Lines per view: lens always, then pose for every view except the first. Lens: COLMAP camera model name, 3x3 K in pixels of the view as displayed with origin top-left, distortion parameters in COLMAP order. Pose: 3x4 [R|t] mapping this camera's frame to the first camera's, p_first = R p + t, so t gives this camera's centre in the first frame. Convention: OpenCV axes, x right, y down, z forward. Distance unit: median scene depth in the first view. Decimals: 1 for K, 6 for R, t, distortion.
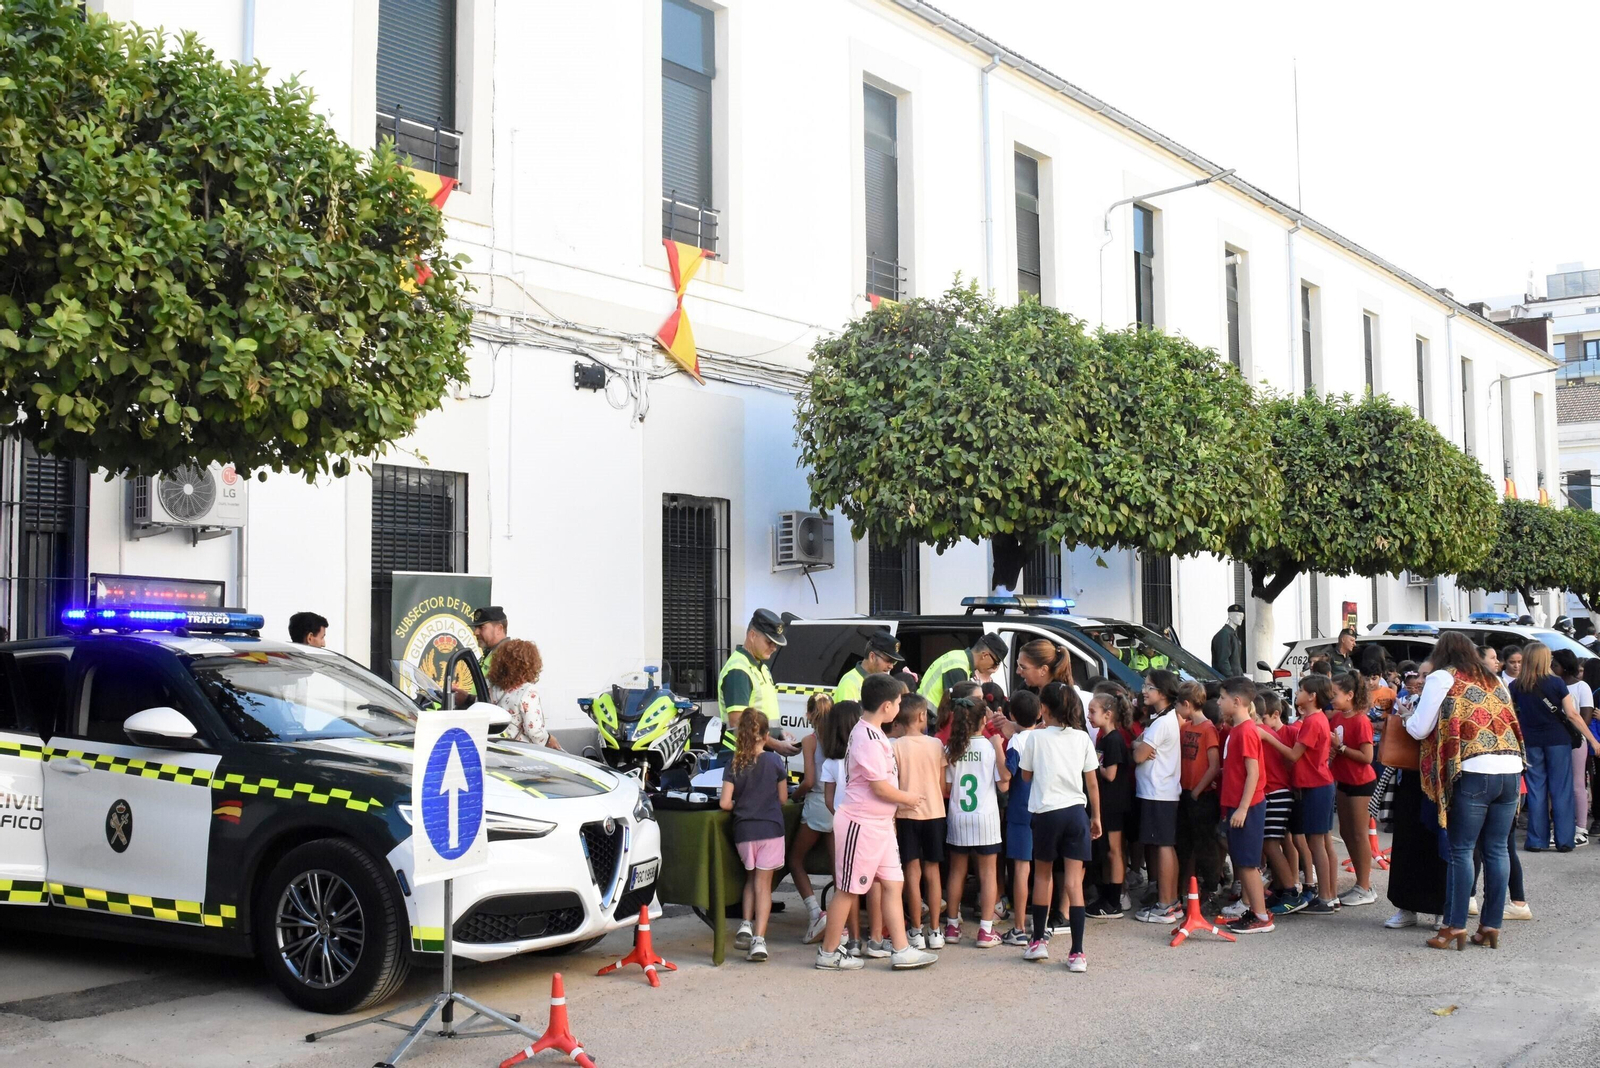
lens RADIAL K [[1615.1, 0, 801.1], [0, 1615.1, 522.3], [0, 0, 1]] dist [-0.086859, 0.000000]
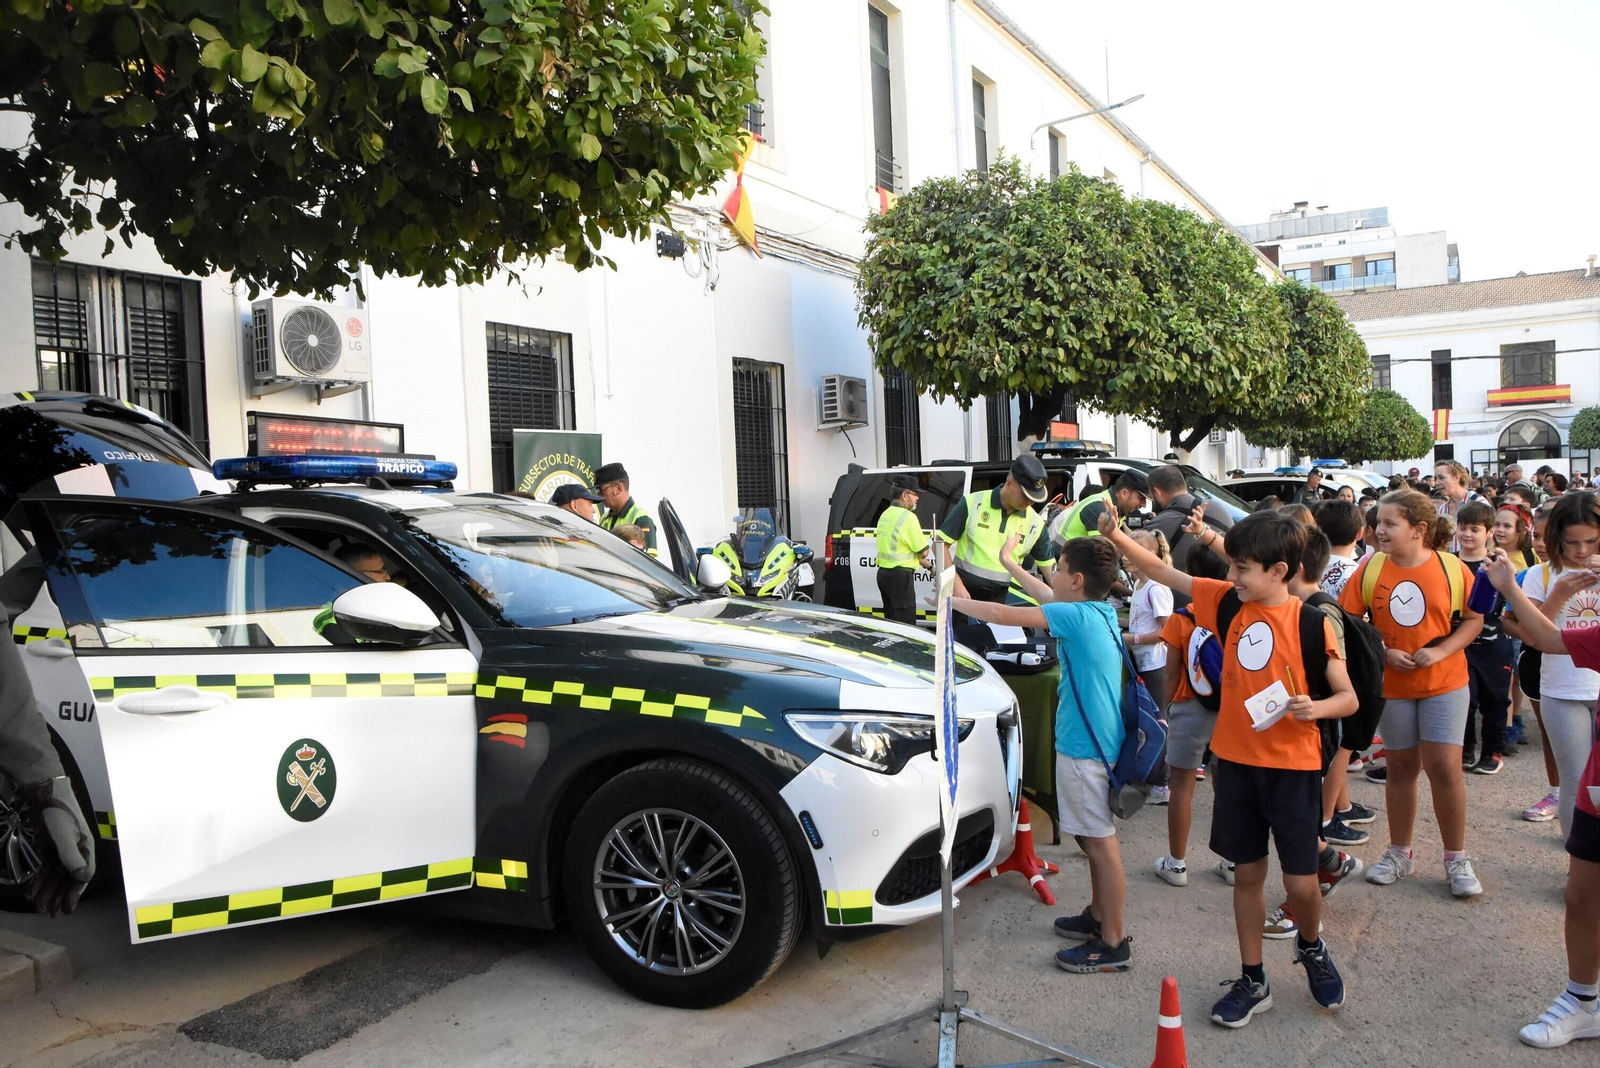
lens RADIAL K [[1144.6, 0, 794.8], [0, 1144.6, 556.9], [0, 0, 1]] dist [-0.103645, 0.044256]
pose [[0.994581, -0.036324, 0.097417, -0.146200], [0.024135, 0.992052, 0.123496, 0.025388], [-0.101129, -0.120476, 0.987552, 0.264374]]
